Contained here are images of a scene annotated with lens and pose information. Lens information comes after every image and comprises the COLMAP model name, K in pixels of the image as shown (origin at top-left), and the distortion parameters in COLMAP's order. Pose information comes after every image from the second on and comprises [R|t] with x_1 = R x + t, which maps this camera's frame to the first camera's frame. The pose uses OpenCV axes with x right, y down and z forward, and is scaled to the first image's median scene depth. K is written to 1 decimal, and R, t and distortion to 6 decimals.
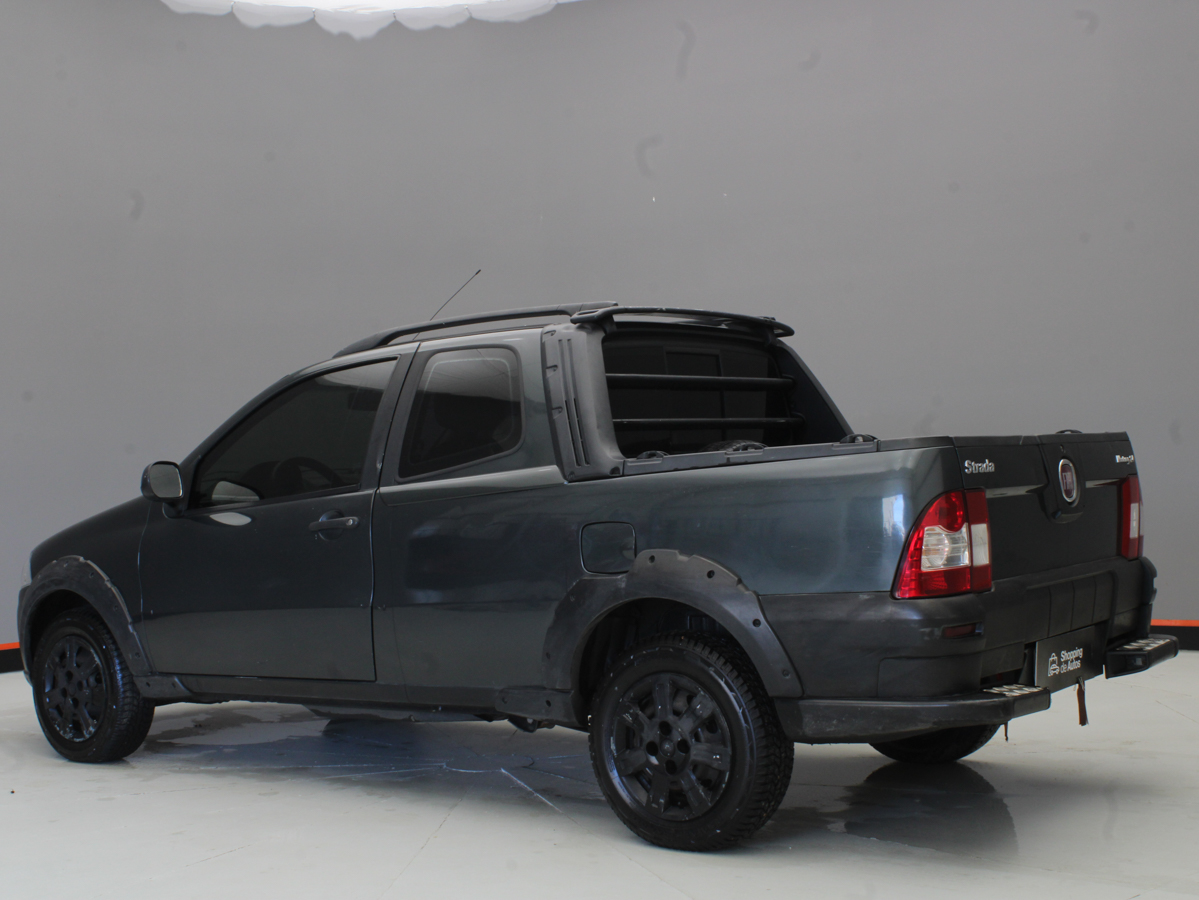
lens RADIAL K [[1630.2, 0, 599.5], [0, 1630.2, 450.0], [0, 0, 1]] dist [-0.090956, -0.014584]
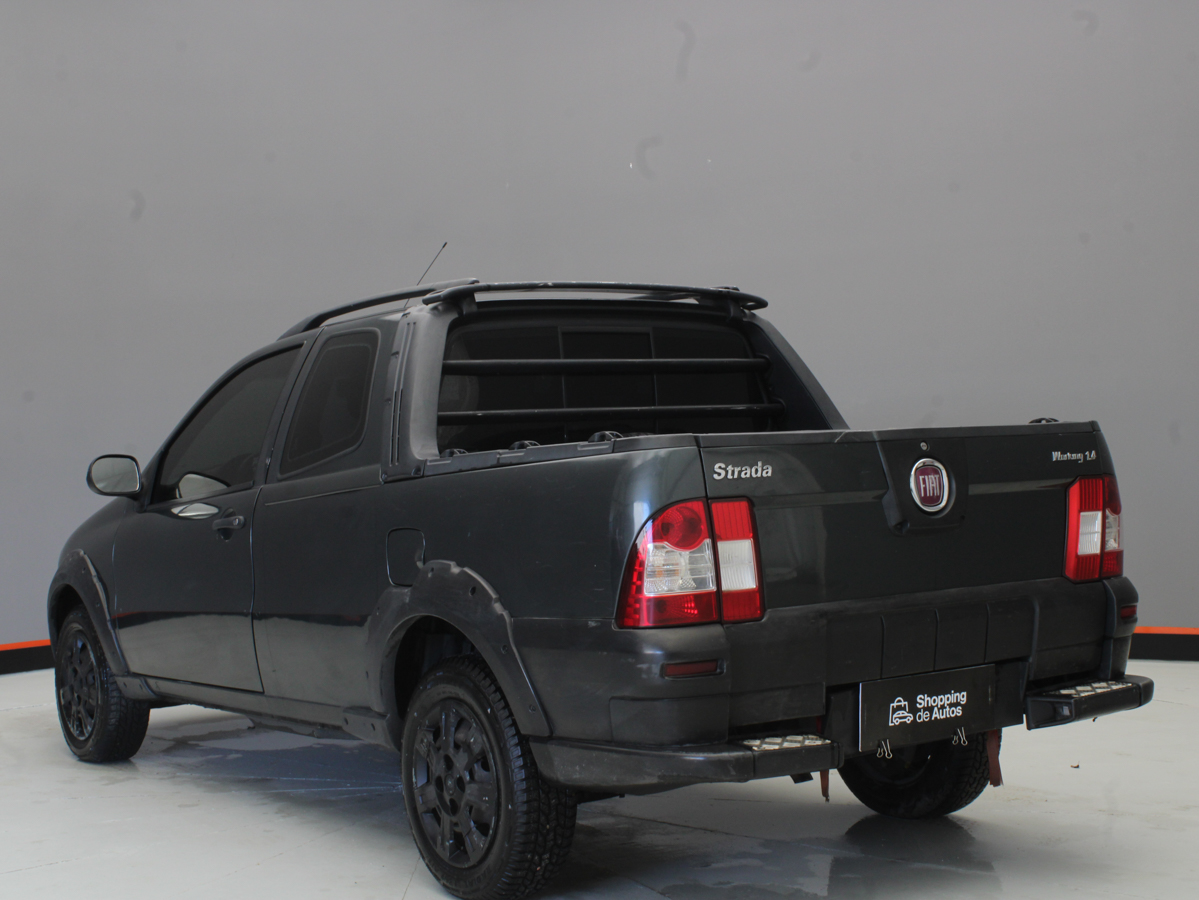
lens RADIAL K [[1785.8, 0, 599.5], [0, 1785.8, 450.0], [0, 0, 1]] dist [-0.087480, 0.136431]
pose [[0.953419, 0.000236, -0.301650, 0.392654], [0.004941, 0.999853, 0.016400, -0.013974], [0.301610, -0.017127, 0.953278, 0.097708]]
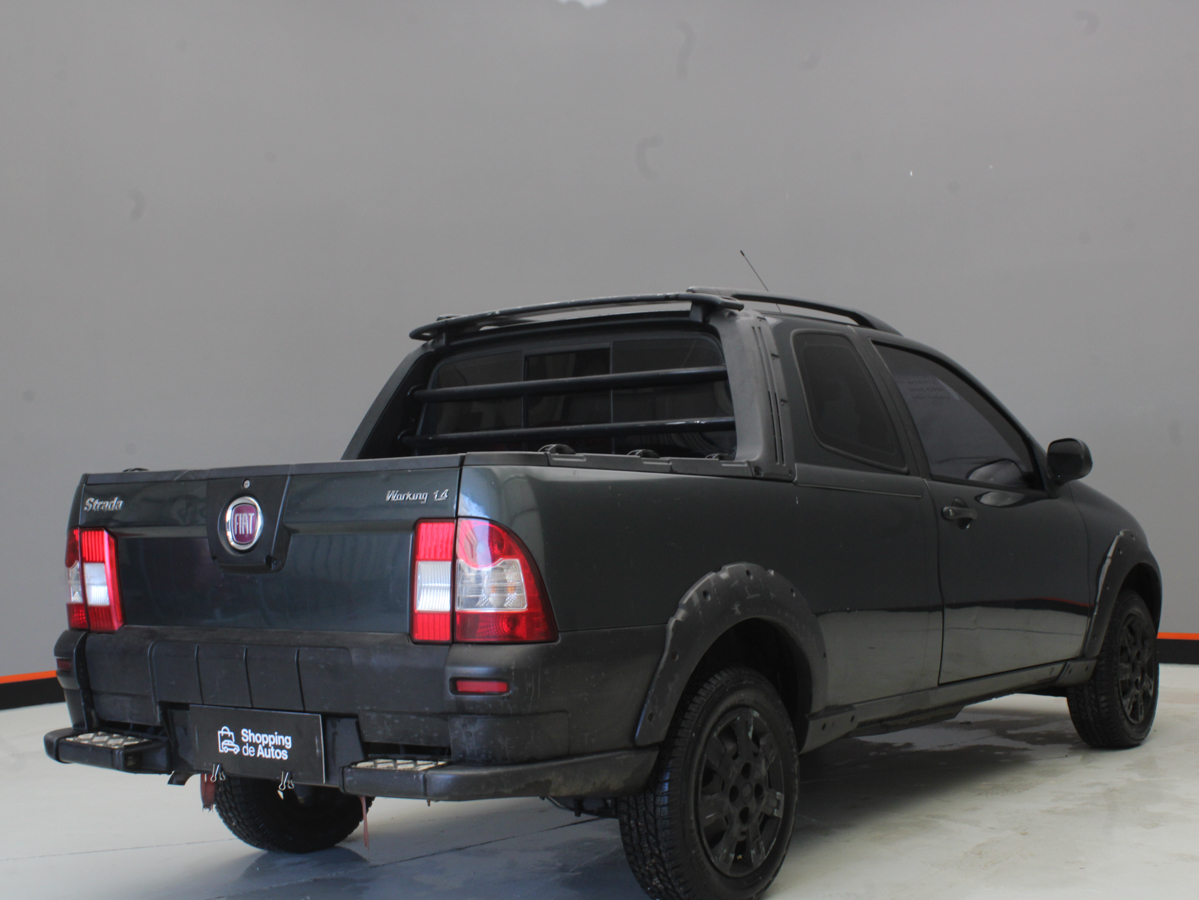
lens RADIAL K [[1785.8, 0, 599.5], [0, 1785.8, 450.0], [0, 0, 1]] dist [-0.087480, 0.136431]
pose [[0.030907, 0.016744, -0.999382, 1.168361], [0.040607, 0.999013, 0.017993, -0.026484], [0.998697, -0.041138, 0.030197, 1.130795]]
